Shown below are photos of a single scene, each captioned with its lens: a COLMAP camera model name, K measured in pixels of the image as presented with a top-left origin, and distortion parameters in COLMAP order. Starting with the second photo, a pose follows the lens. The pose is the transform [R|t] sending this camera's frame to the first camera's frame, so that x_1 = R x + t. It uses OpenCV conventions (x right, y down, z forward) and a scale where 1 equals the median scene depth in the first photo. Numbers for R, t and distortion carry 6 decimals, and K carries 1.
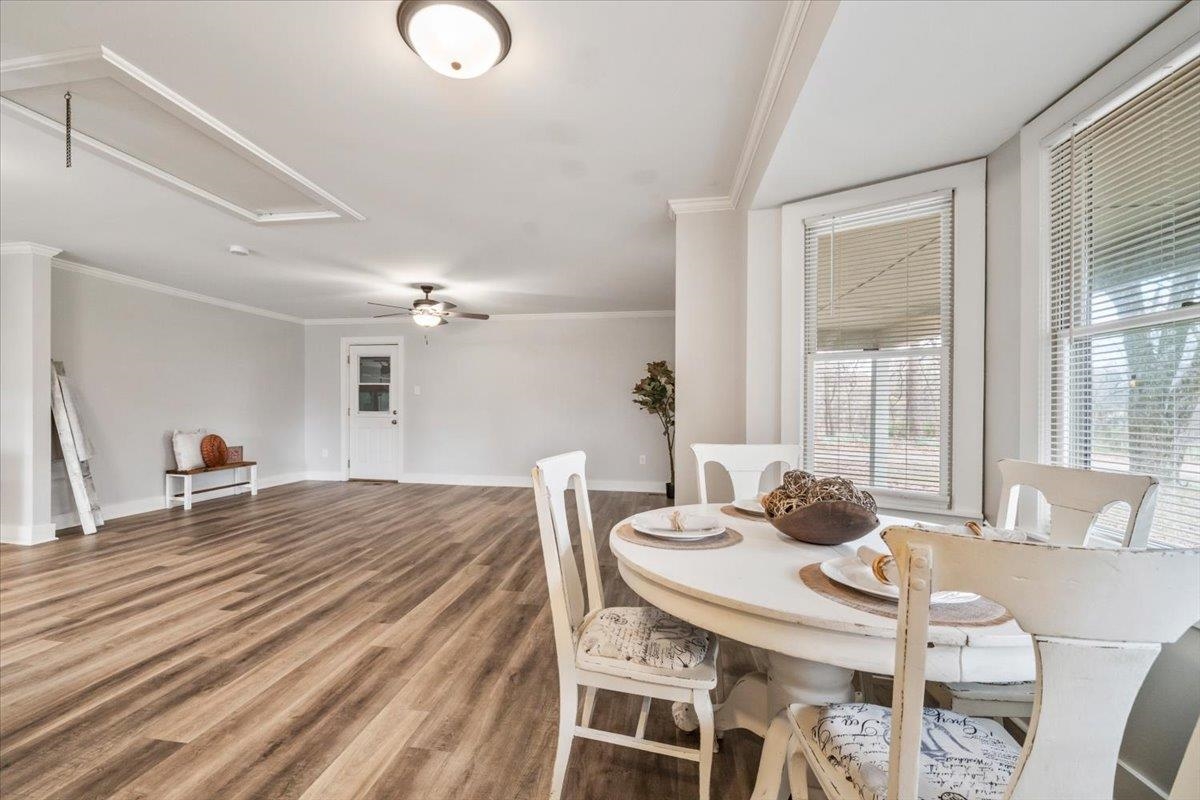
lens RADIAL K [[488.7, 0, 579.6], [0, 488.7, 403.5], [0, 0, 1]] dist [-0.000226, -0.000113]
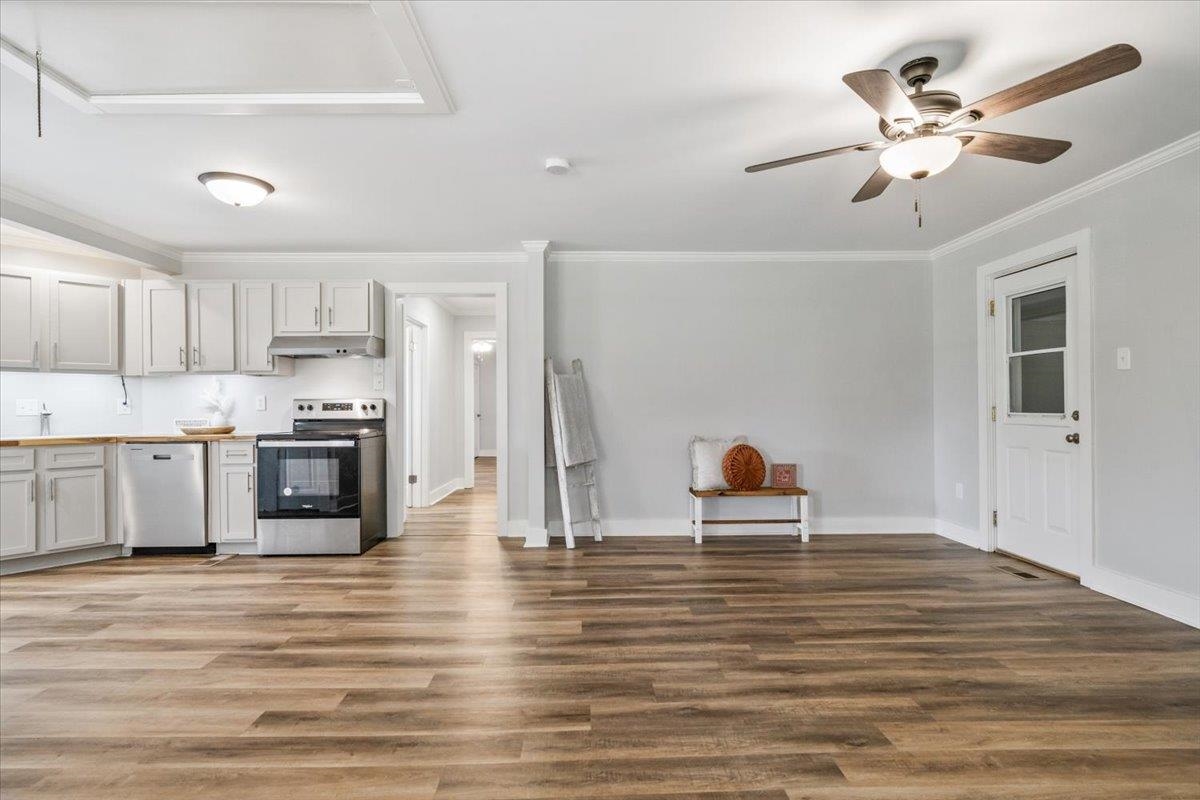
lens RADIAL K [[603.5, 0, 592.0], [0, 603.5, 411.2], [0, 0, 1]] dist [0.002580, 0.001000]
pose [[0.181847, 0.001659, -0.983325, 0.097143], [0.014555, 0.999884, 0.004379, 0.010029], [0.983219, -0.015109, 0.181802, 0.834653]]
